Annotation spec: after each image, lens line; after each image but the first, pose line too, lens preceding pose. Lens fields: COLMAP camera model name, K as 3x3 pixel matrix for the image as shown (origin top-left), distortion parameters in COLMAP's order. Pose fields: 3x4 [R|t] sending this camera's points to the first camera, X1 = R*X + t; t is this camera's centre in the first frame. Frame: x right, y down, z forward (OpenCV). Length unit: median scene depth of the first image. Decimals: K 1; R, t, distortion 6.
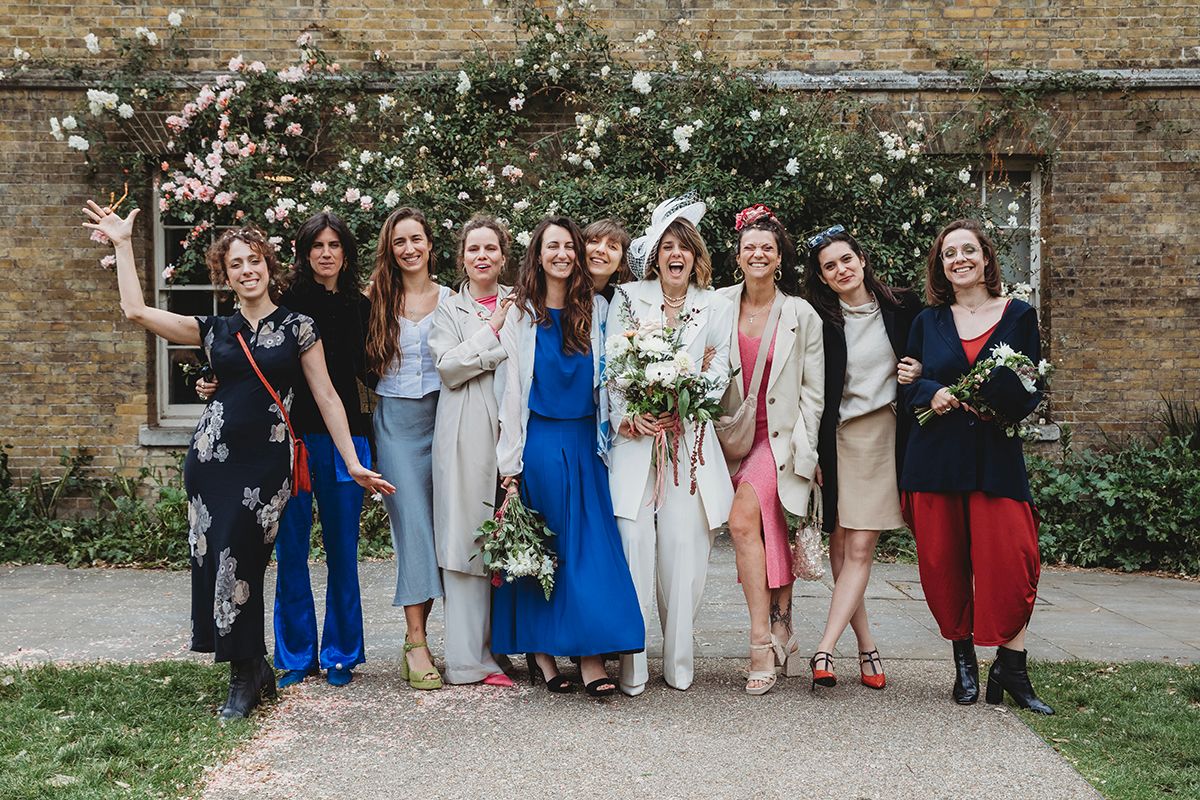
lens RADIAL K [[1521.1, 0, 600.0], [0, 1521.1, 400.0], [0, 0, 1]] dist [0.608778, 0.006824]
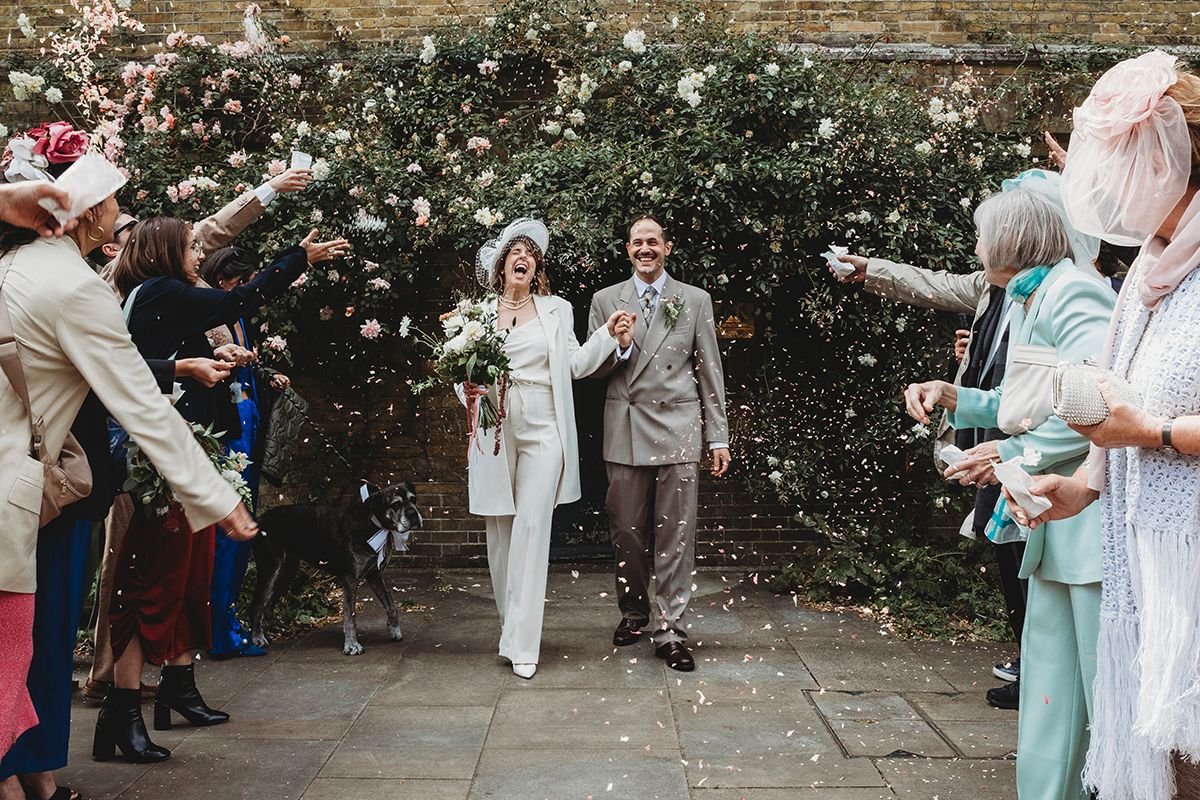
lens RADIAL K [[828.7, 0, 600.0], [0, 828.7, 400.0], [0, 0, 1]] dist [-0.000543, -0.001675]
pose [[0.999383, -0.001553, -0.035096, 0.022966], [0.001637, 0.999996, 0.002350, -0.010769], [0.035092, -0.002406, 0.999381, 0.541468]]
